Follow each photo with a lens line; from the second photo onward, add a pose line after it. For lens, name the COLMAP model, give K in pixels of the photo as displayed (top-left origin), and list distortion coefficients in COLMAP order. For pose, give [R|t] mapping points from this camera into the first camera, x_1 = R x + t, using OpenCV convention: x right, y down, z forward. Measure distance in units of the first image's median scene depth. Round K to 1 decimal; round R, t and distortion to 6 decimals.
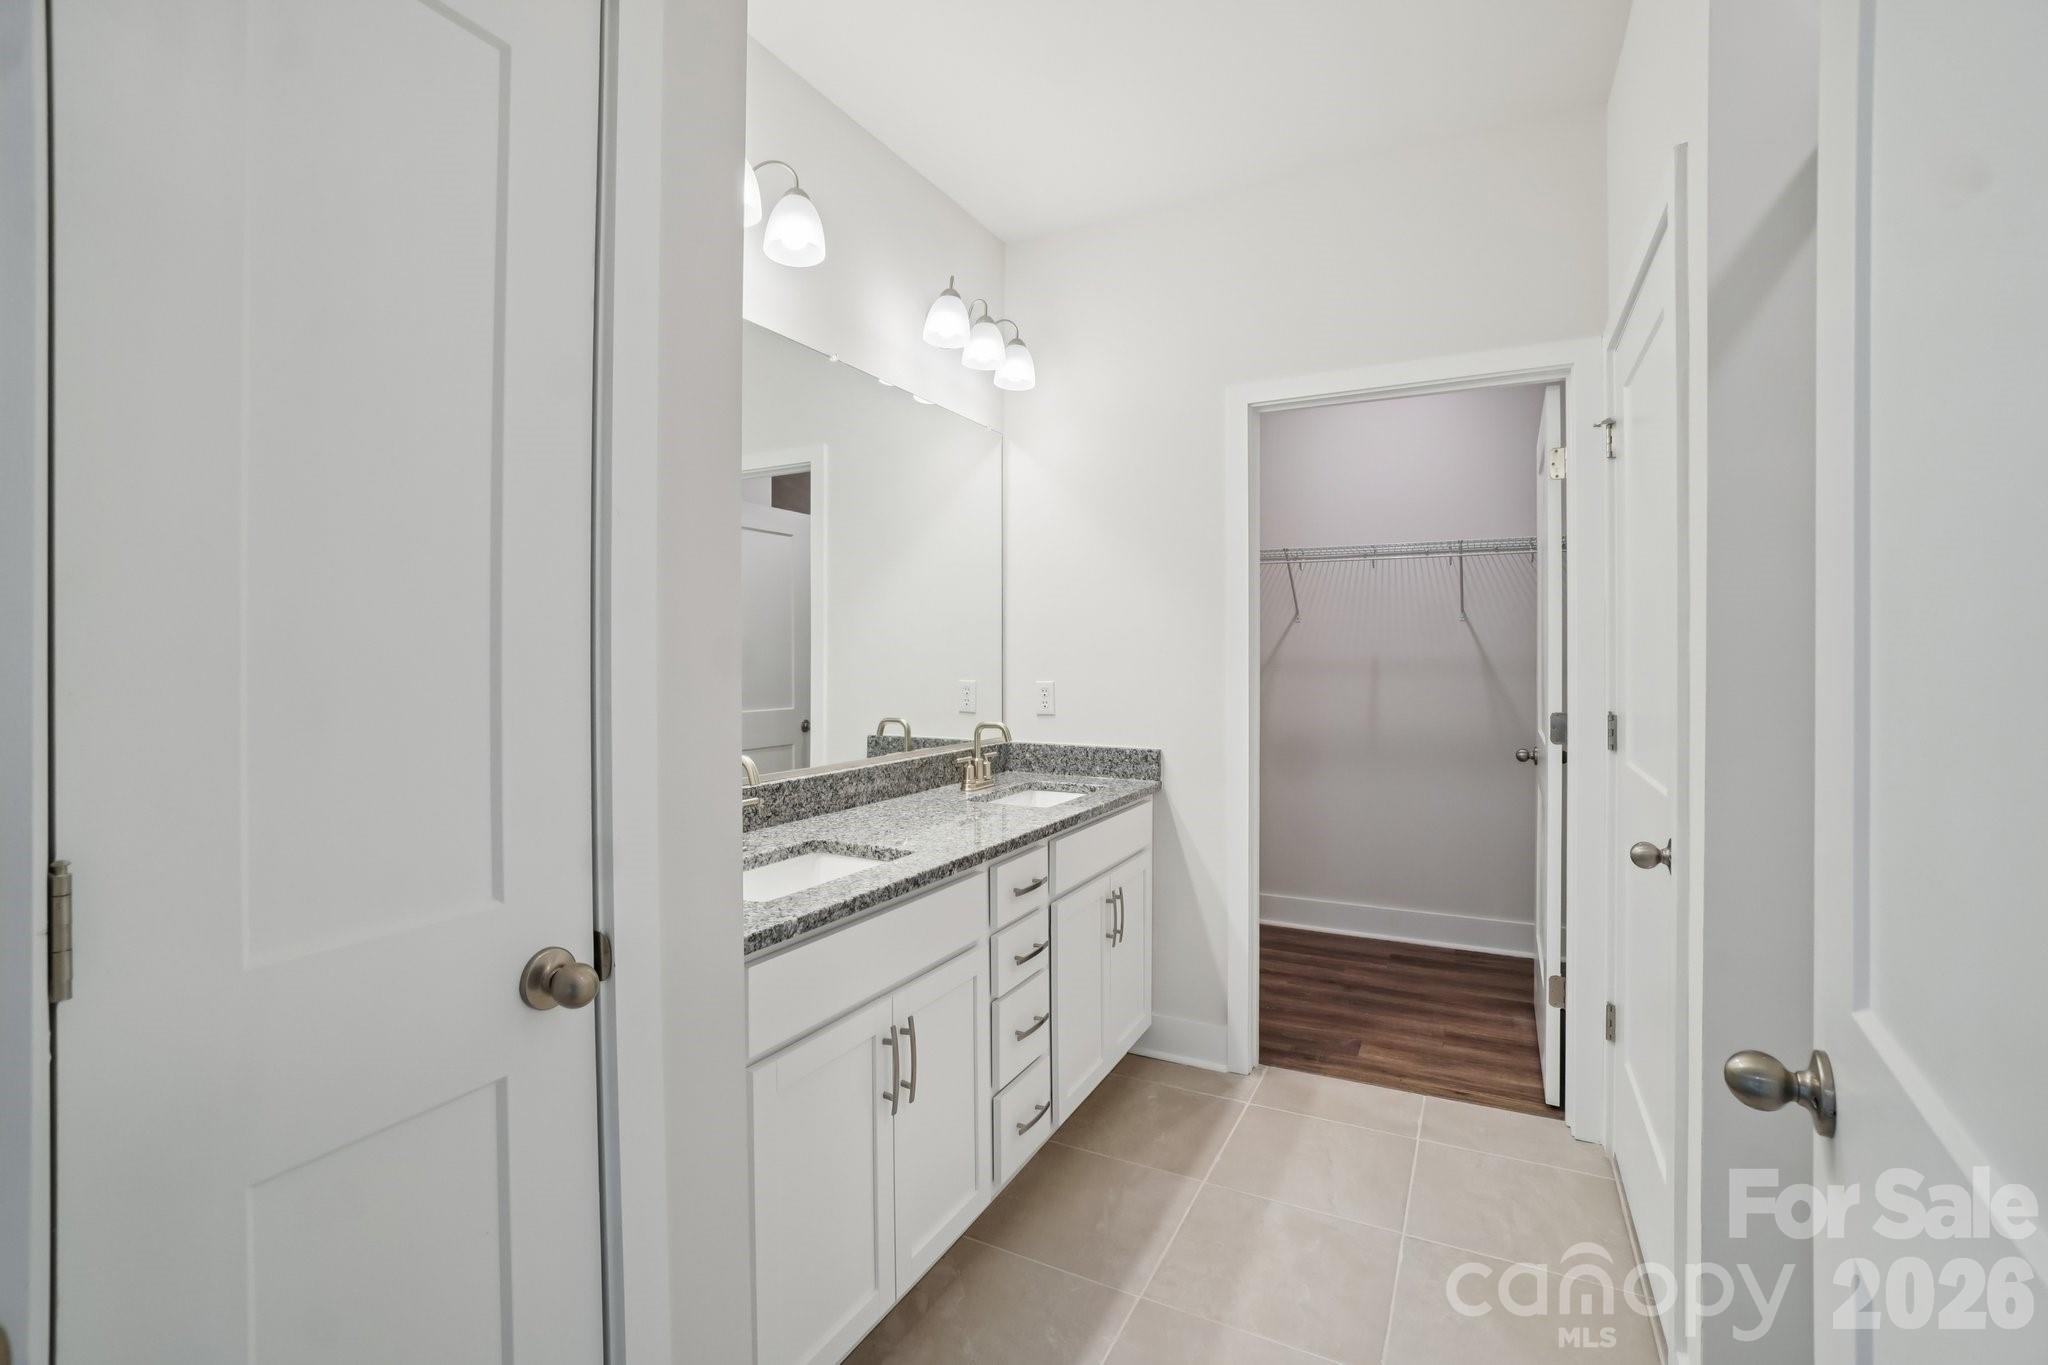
lens RADIAL K [[905.2, 0, 1023.6], [0, 905.2, 660.1], [0, 0, 1]] dist [-0.052843, 0.015817]
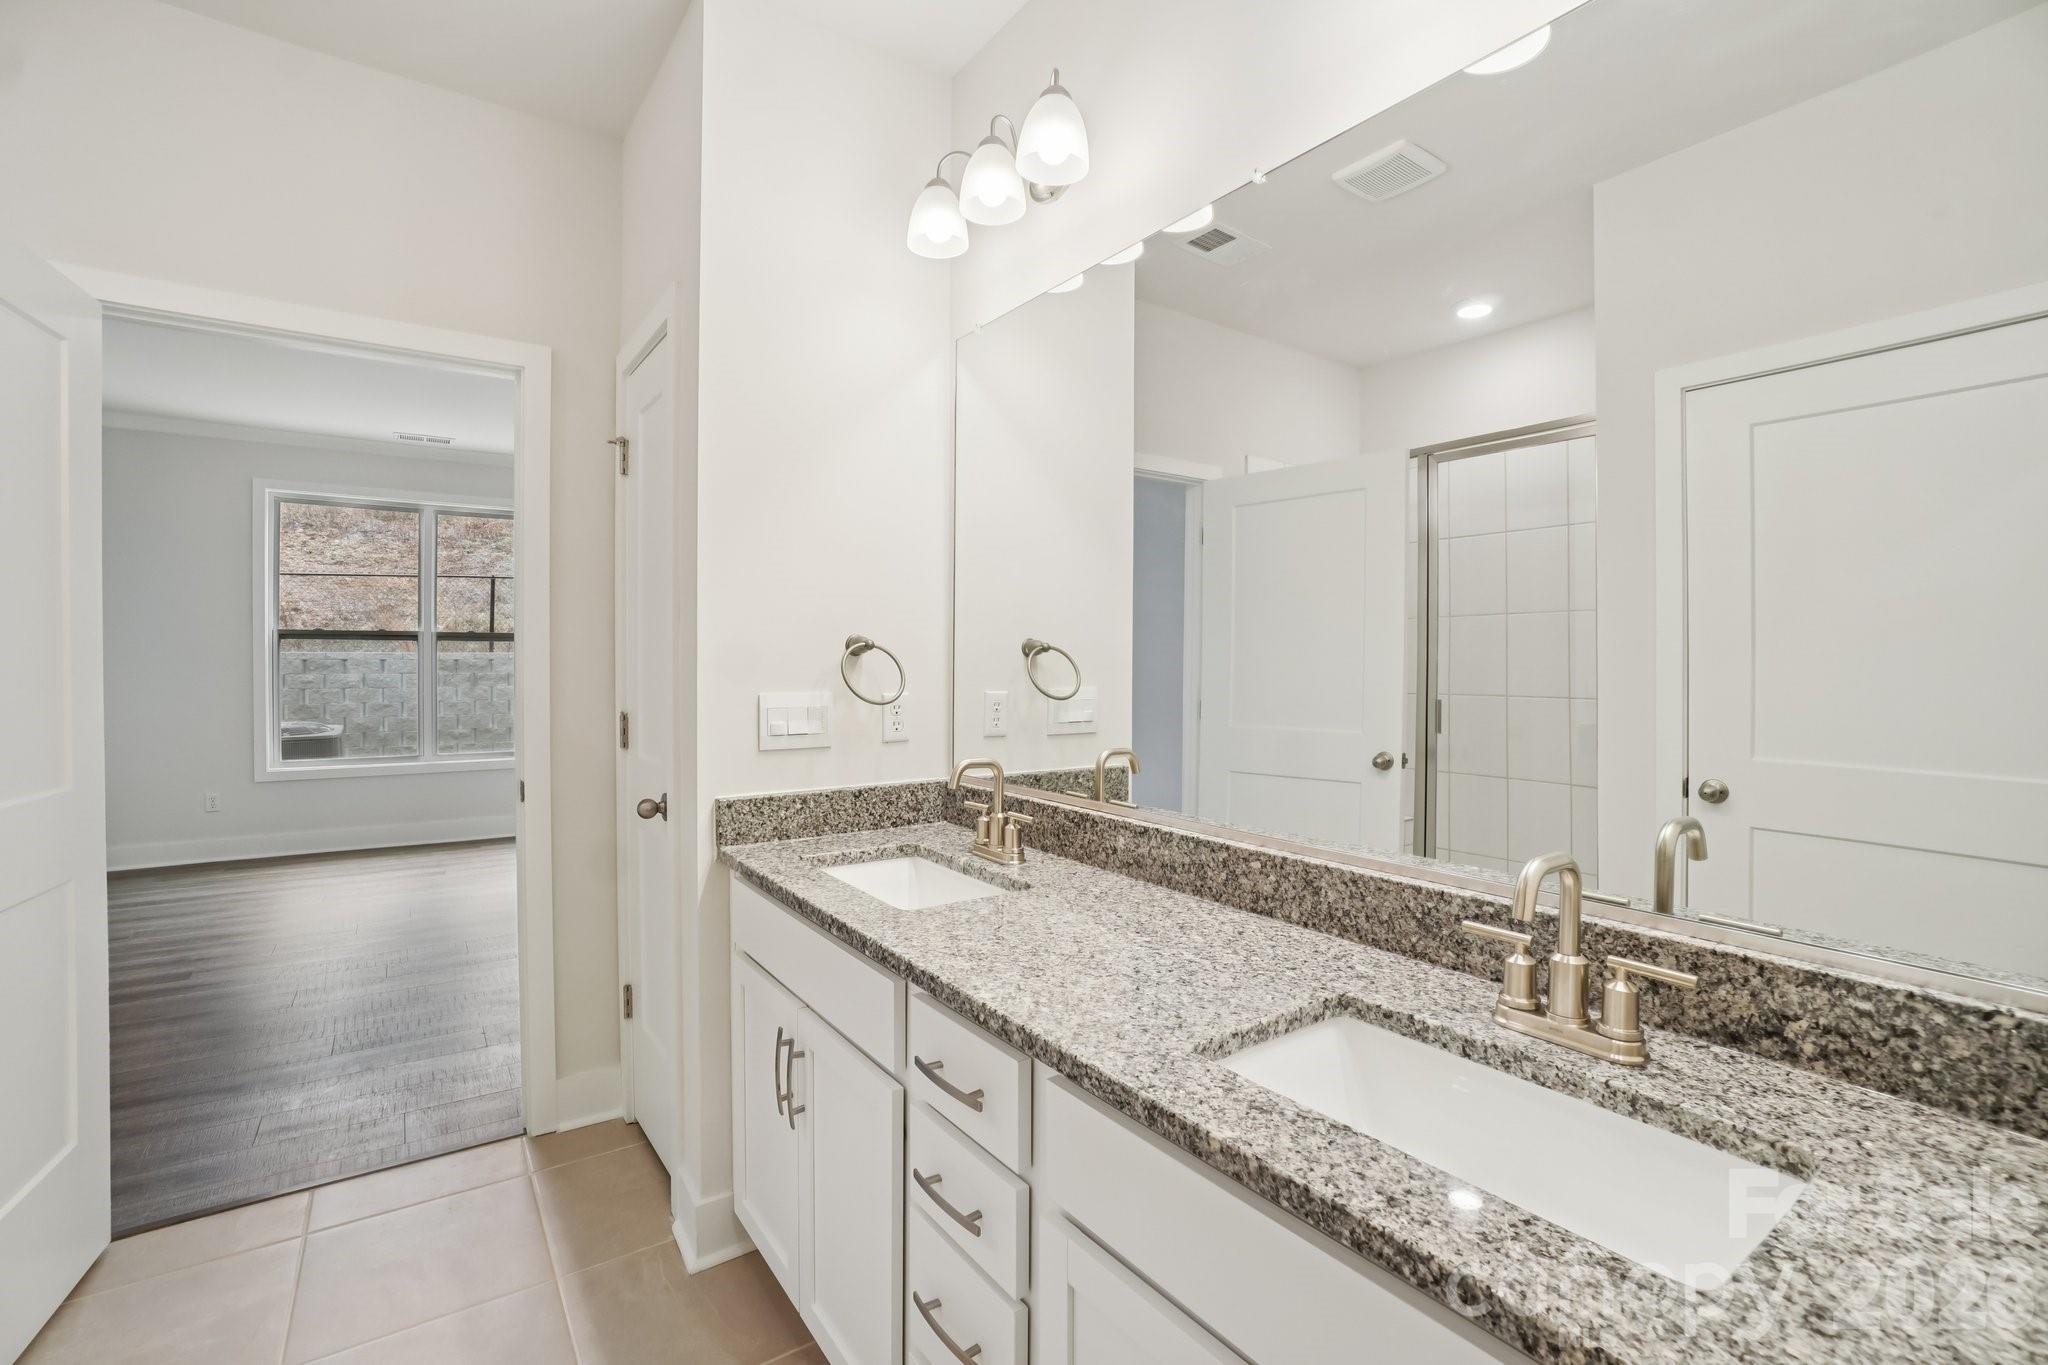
lens RADIAL K [[905.2, 0, 1012.1], [0, 905.2, 665.4], [0, 0, 1]] dist [-0.052843, 0.015817]
pose [[-0.471868, -0.006794, -0.881643, 0.359444], [-0.015412, 0.999881, 0.000543, 0.002181], [0.881535, 0.013844, -0.471917, 1.003828]]
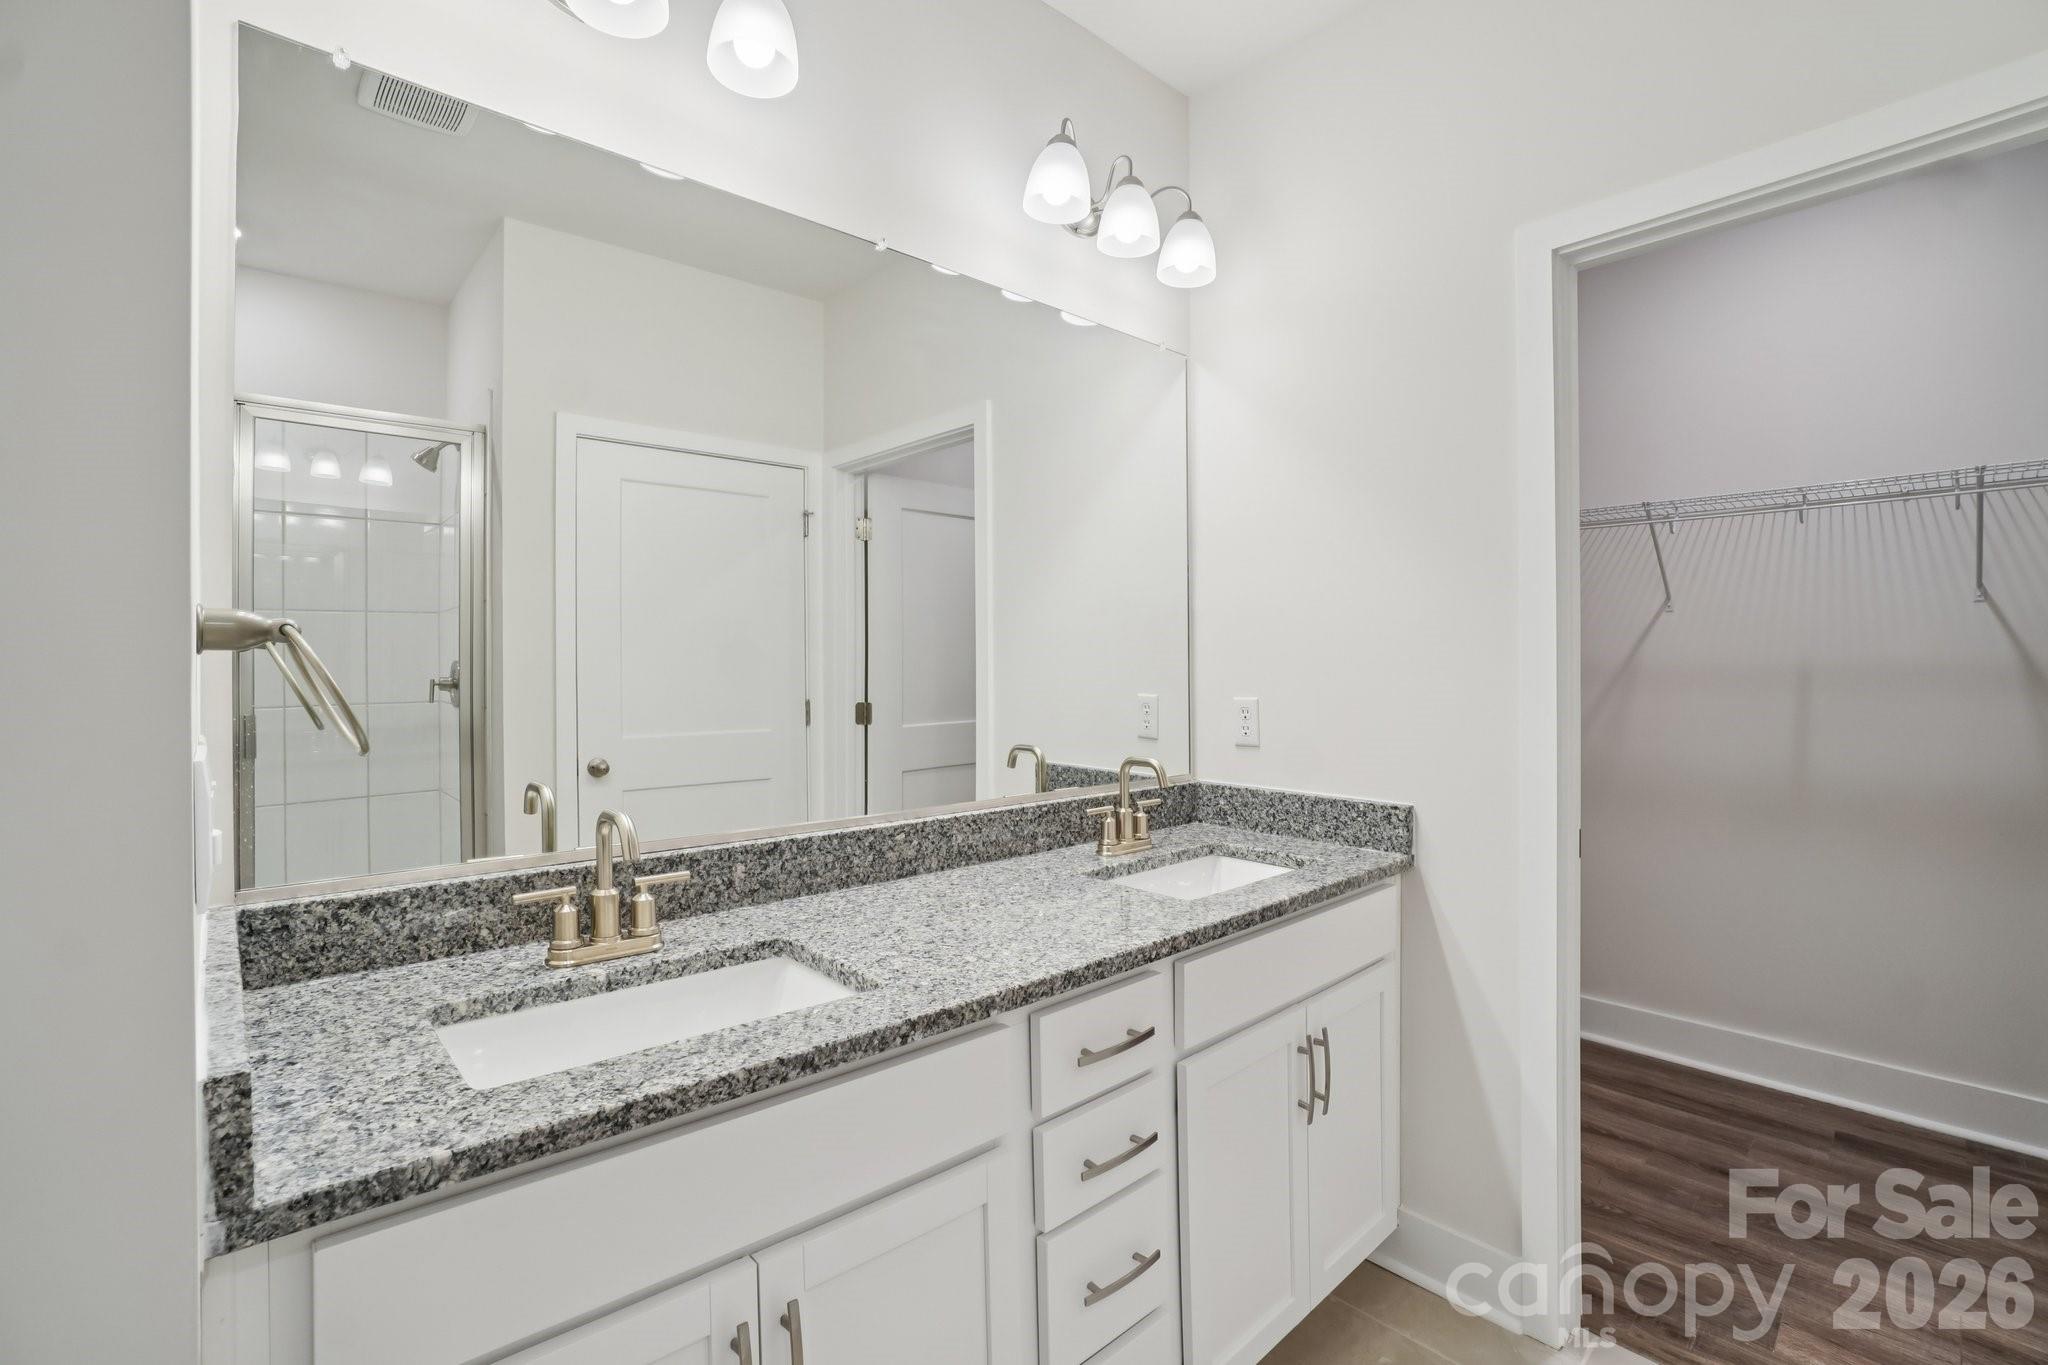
lens RADIAL K [[905.2, 0, 1025.2], [0, 905.2, 667.6], [0, 0, 1]] dist [-0.052843, 0.015817]
pose [[0.940311, -0.002880, -0.340303, 0.118701], [0.000058, 0.999966, -0.008303, 0.005893], [0.340315, 0.007788, 0.940279, 0.327725]]
